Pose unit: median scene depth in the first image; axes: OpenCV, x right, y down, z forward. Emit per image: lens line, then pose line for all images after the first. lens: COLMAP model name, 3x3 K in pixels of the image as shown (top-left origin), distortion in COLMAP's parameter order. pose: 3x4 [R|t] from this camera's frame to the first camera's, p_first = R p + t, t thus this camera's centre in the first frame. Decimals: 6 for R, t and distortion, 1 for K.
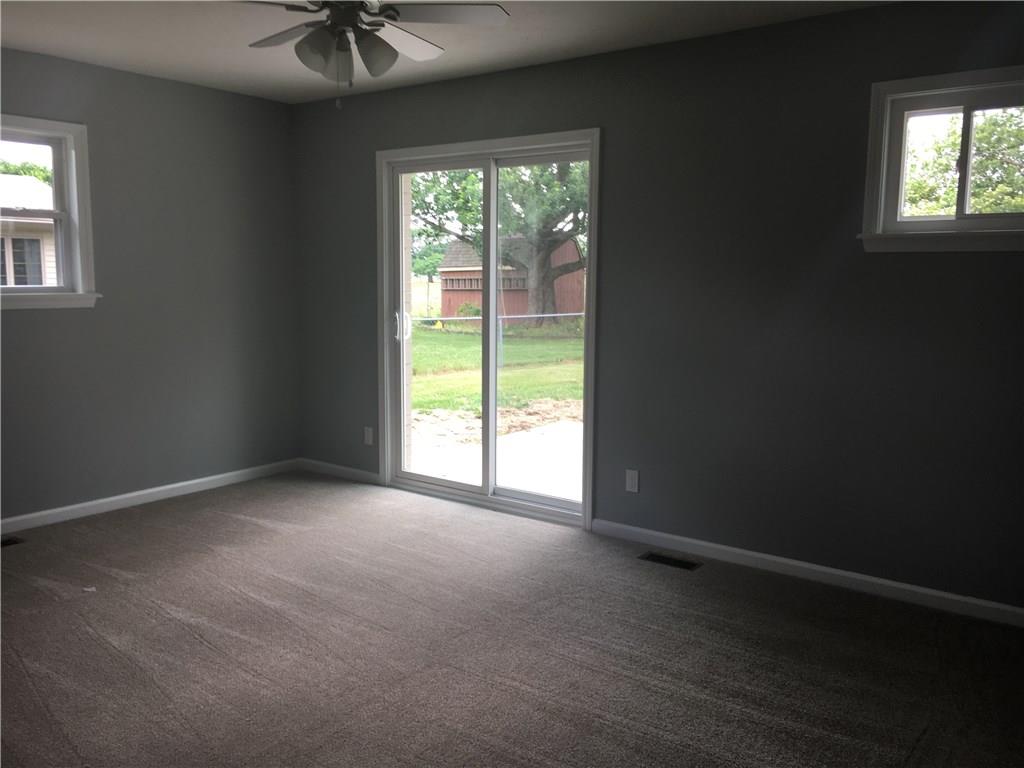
lens RADIAL K [[871.8, 0, 510.3], [0, 871.8, 386.6], [0, 0, 1]] dist [0.084868, -0.113378]
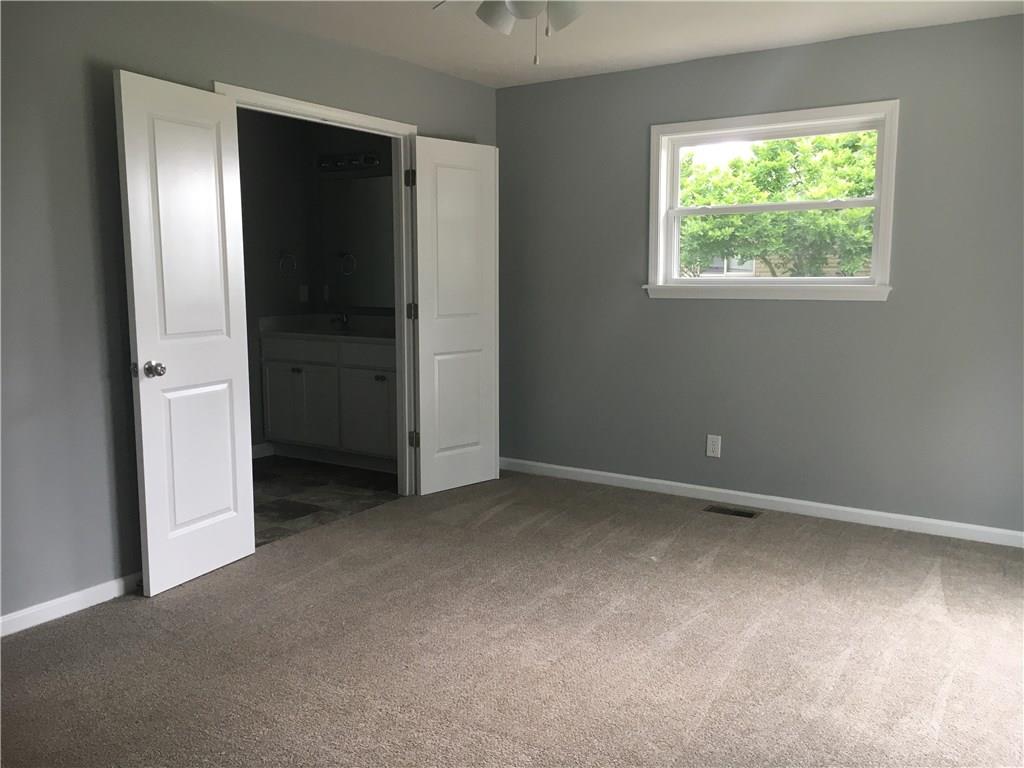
lens RADIAL K [[871.8, 0, 520.0], [0, 871.8, 360.6], [0, 0, 1]] dist [0.084868, -0.113378]
pose [[0.063748, 0.088102, -0.994070, 0.450018], [-0.128968, 0.988470, 0.079335, -0.057389], [0.989598, 0.123146, 0.074376, 0.611239]]
